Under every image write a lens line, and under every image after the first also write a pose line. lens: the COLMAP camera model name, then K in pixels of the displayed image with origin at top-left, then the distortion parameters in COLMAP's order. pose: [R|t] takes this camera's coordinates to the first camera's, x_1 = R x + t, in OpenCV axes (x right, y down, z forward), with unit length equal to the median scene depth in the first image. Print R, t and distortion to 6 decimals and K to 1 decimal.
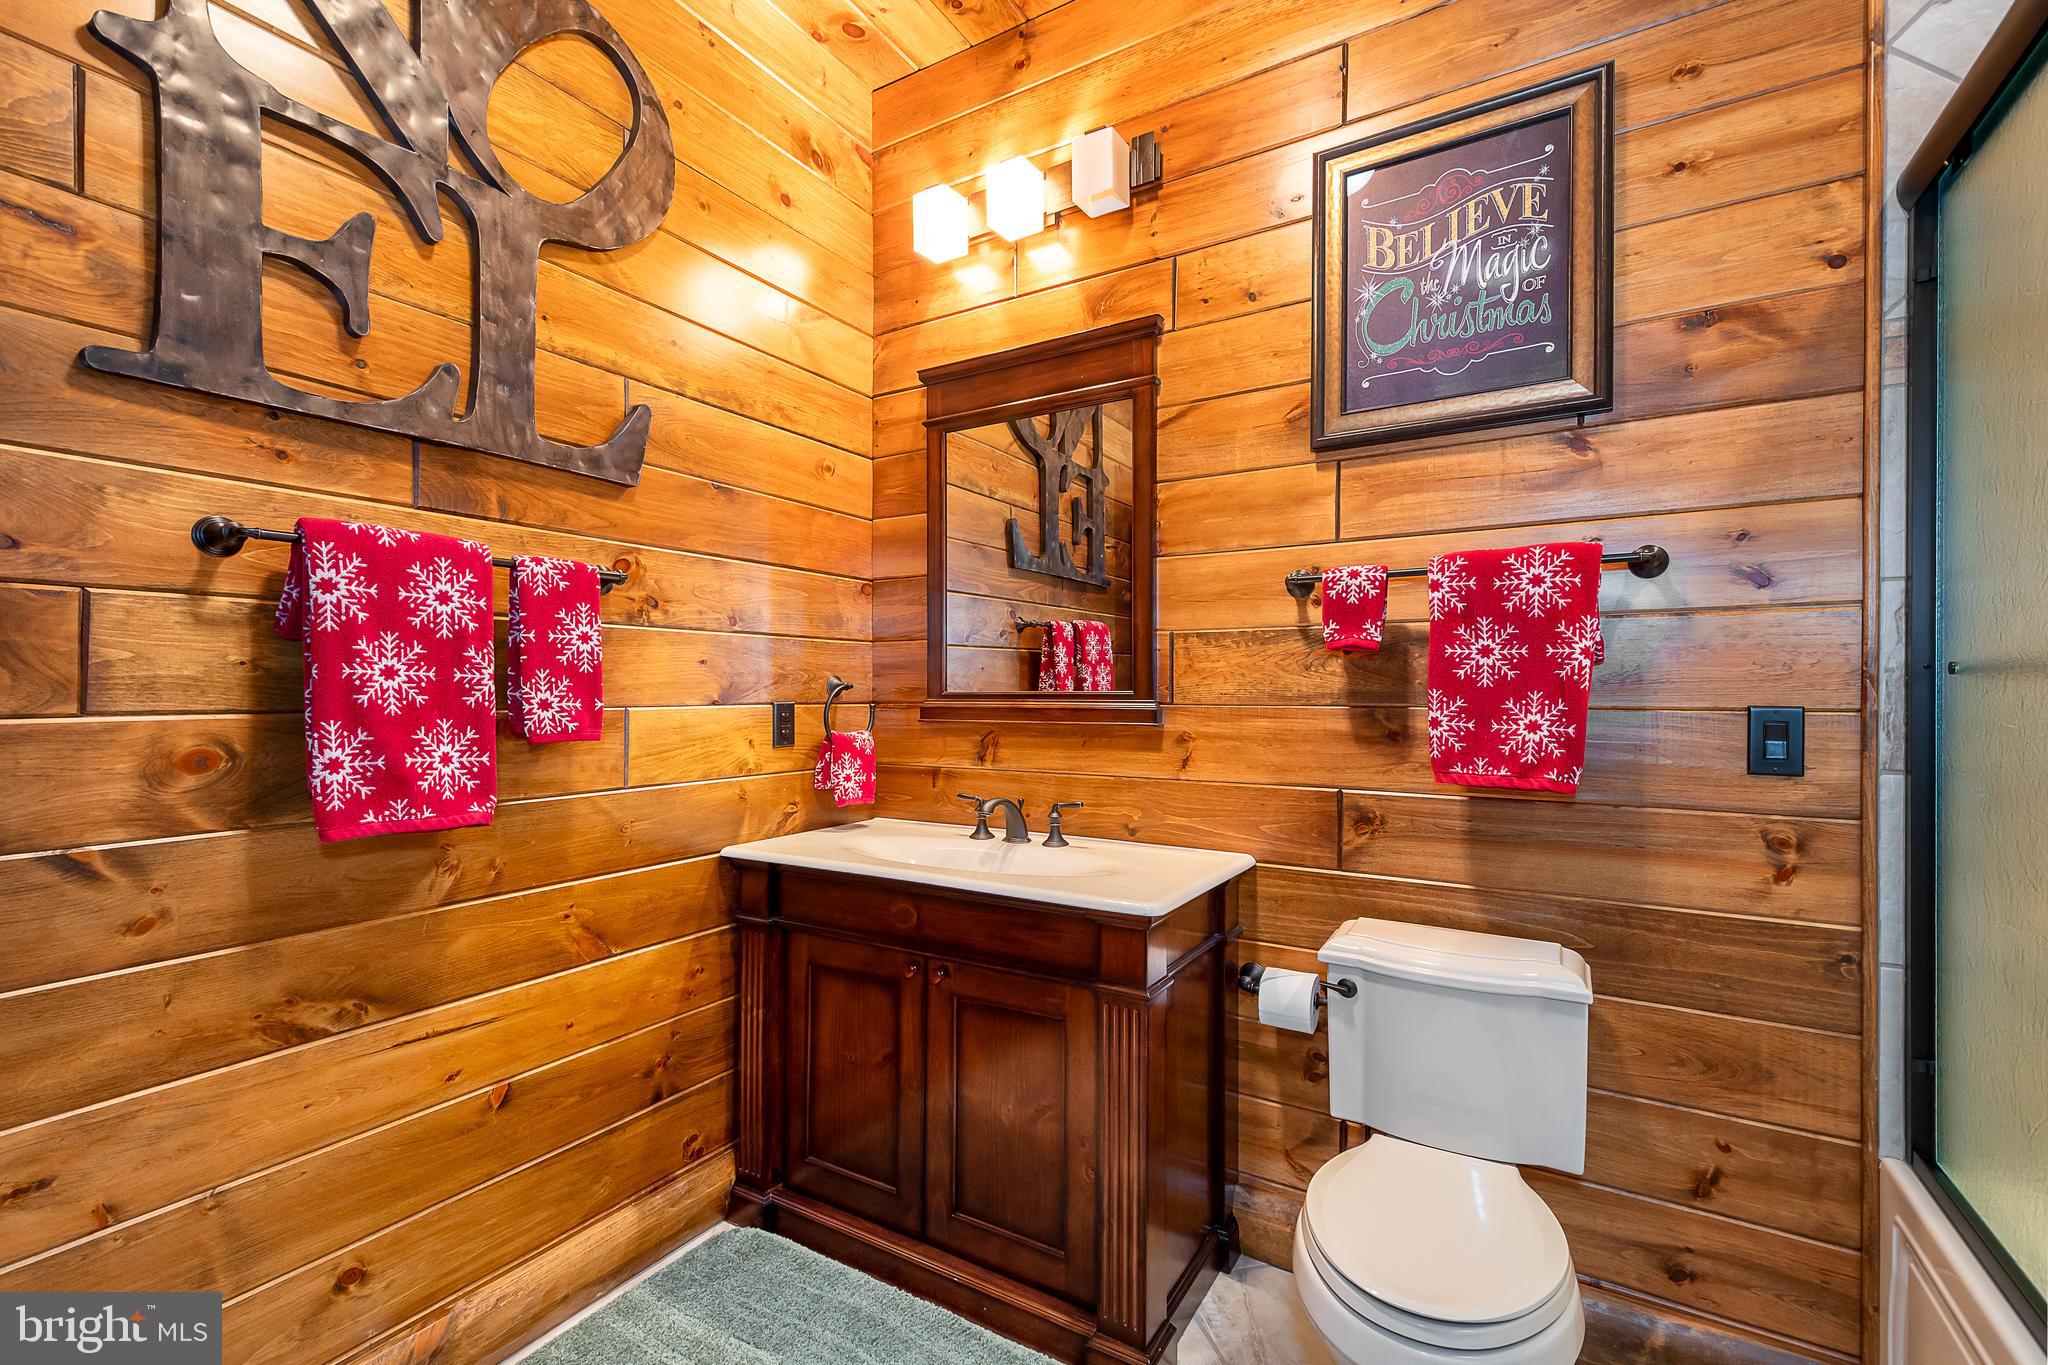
lens RADIAL K [[900.2, 0, 1015.8], [0, 900.2, 688.9], [0, 0, 1]] dist [0.007141, -0.002797]
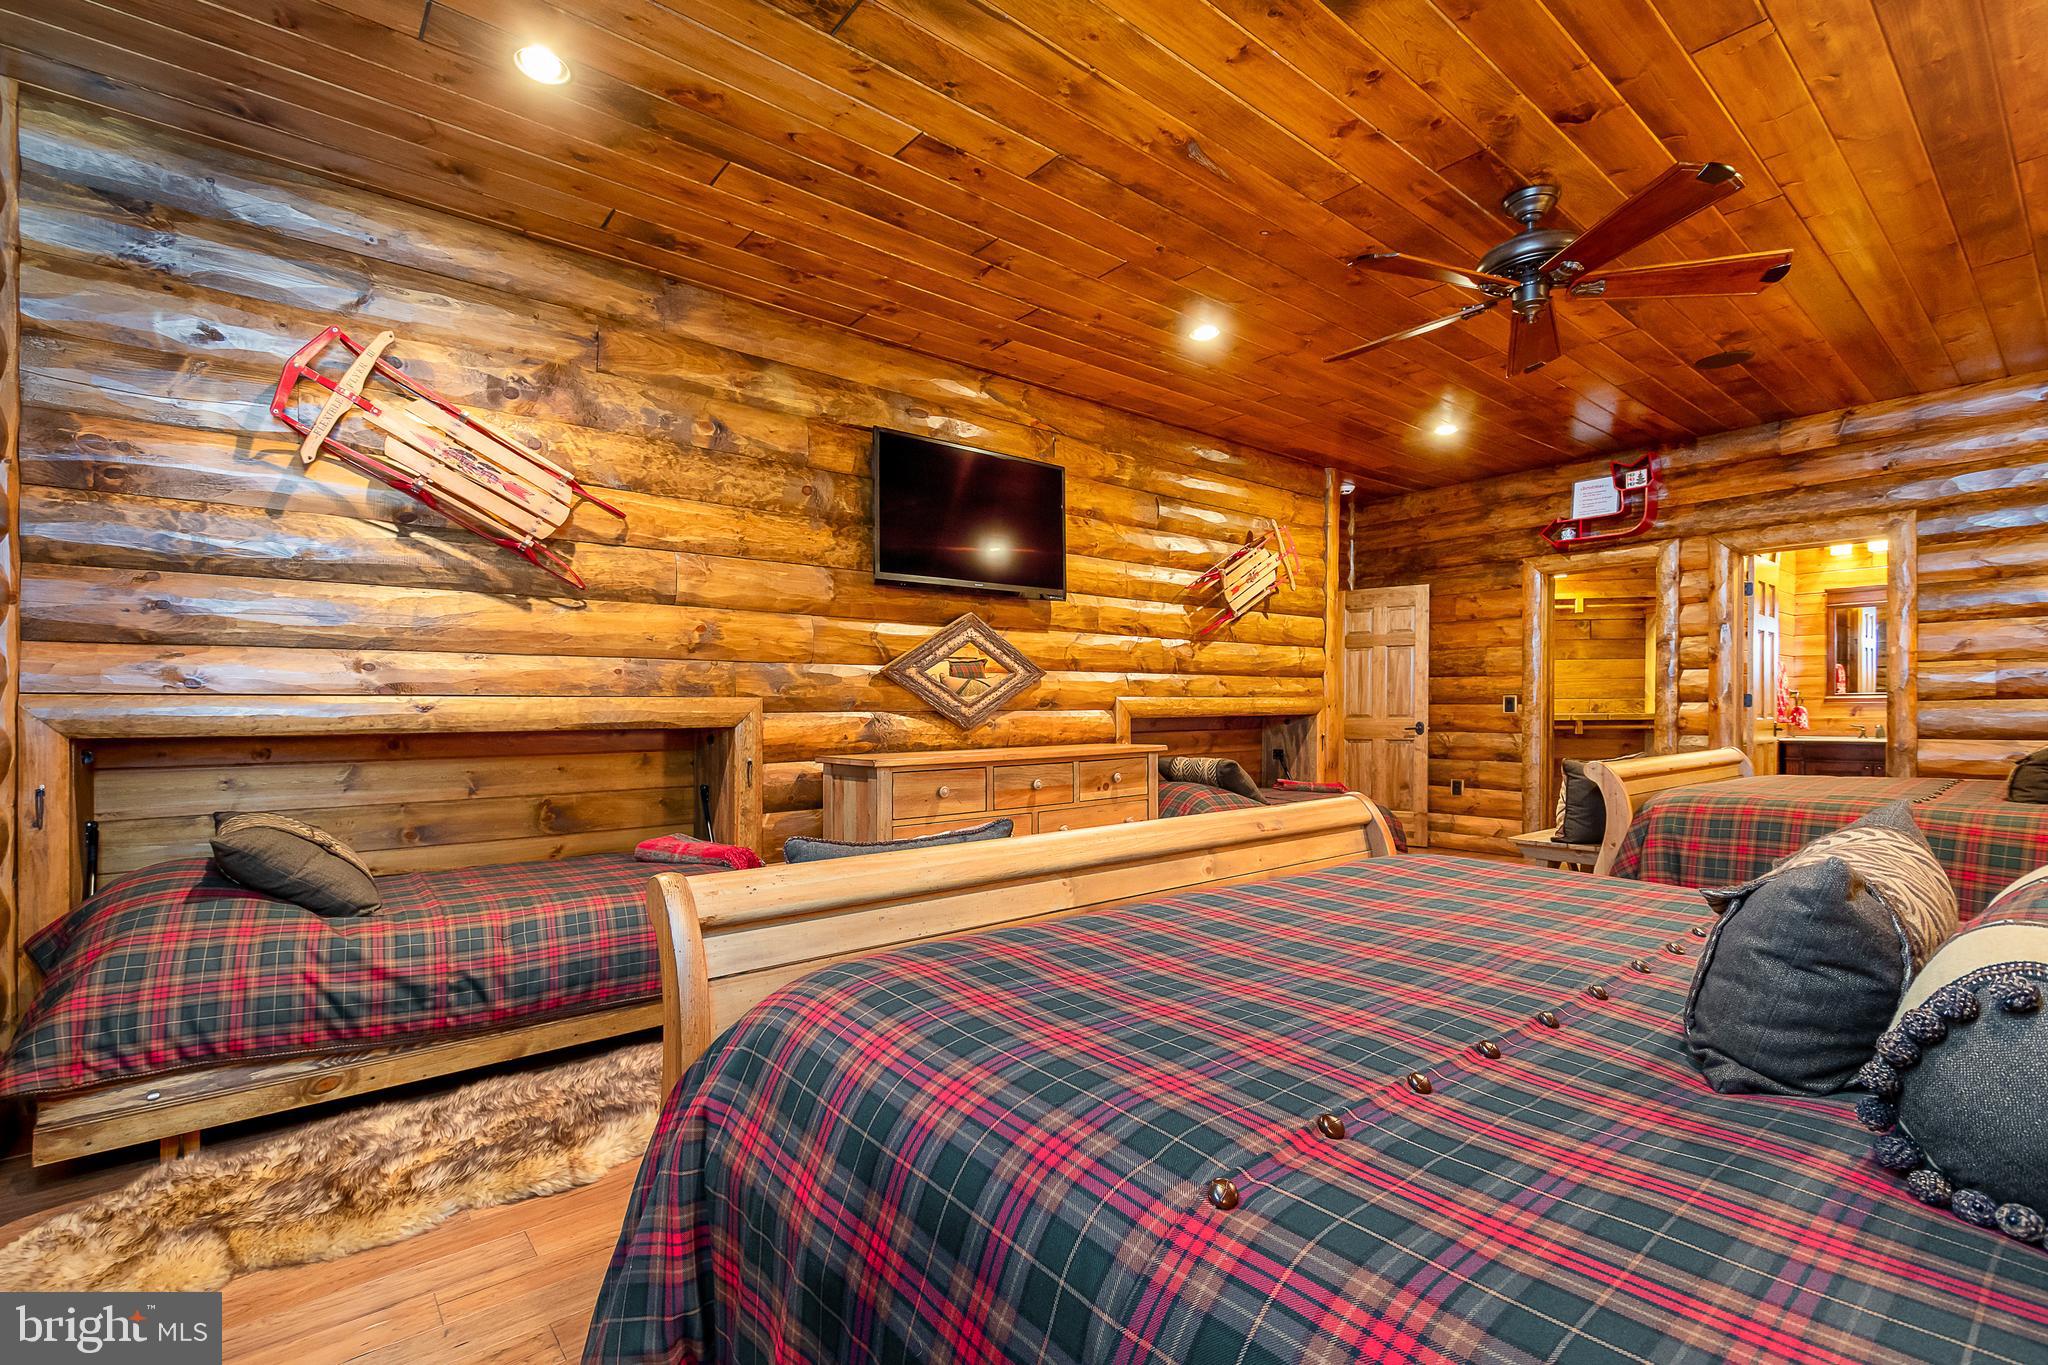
lens RADIAL K [[900.2, 0, 1015.2], [0, 900.2, 693.9], [0, 0, 1]] dist [0.007141, -0.002797]
pose [[0.946947, -0.008700, -0.321271, -2.023955], [0.005770, 0.999933, -0.010072, 0.023112], [0.321337, 0.007684, 0.946934, -3.283588]]
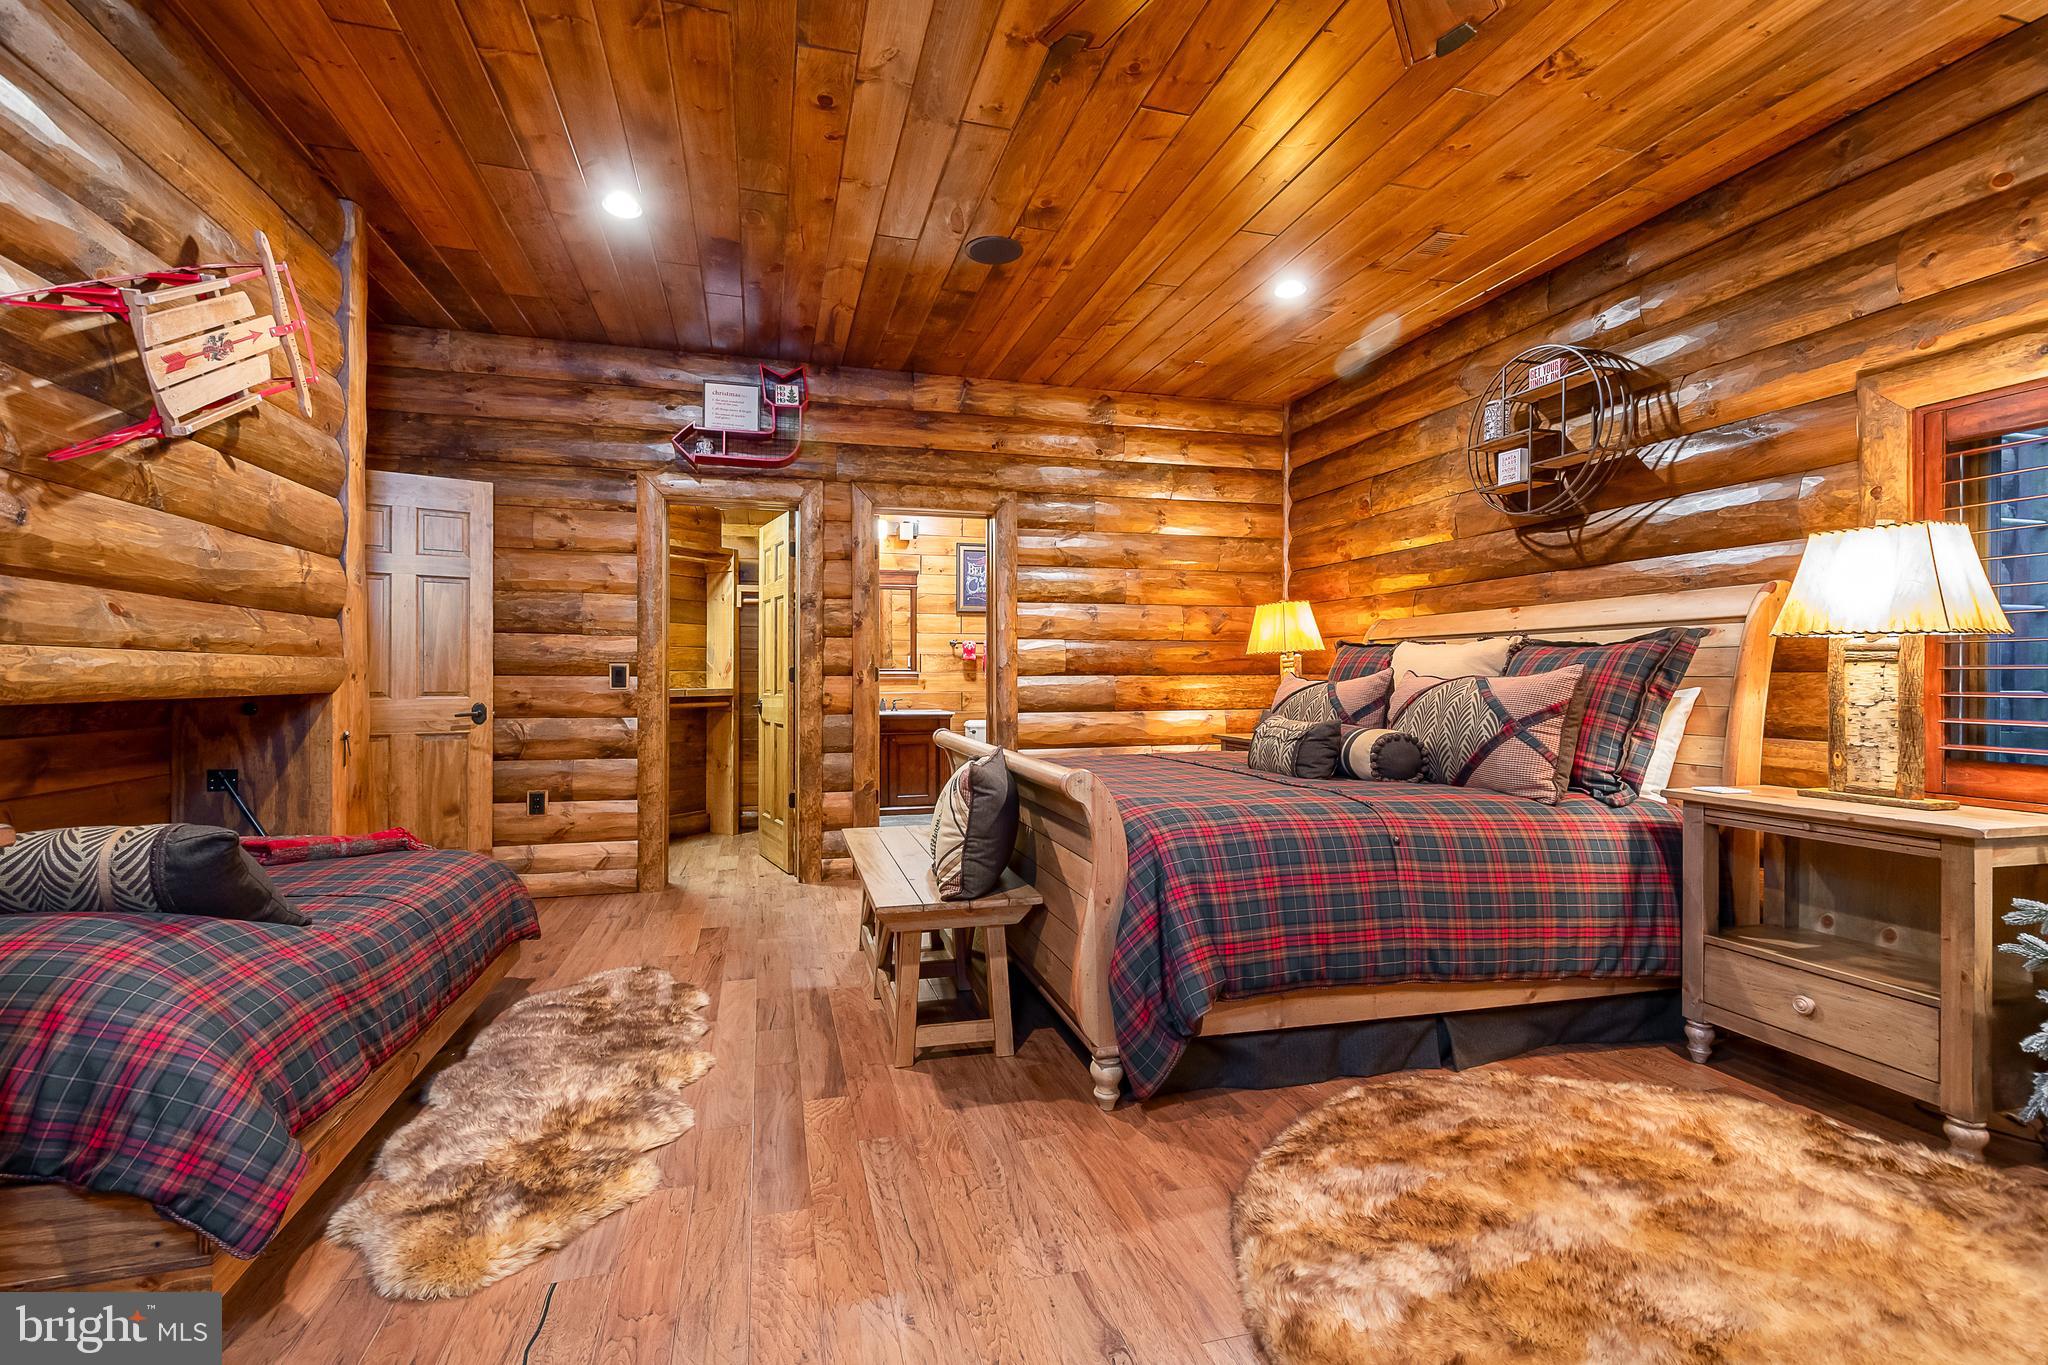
lens RADIAL K [[900.2, 0, 1014.6], [0, 900.2, 690.3], [0, 0, 1]] dist [0.007141, -0.002797]
pose [[0.676325, -0.006362, 0.736576, -2.378743], [-0.006963, 0.999863, 0.015030, 0.033071], [-0.736570, -0.015294, 0.676188, -1.884882]]
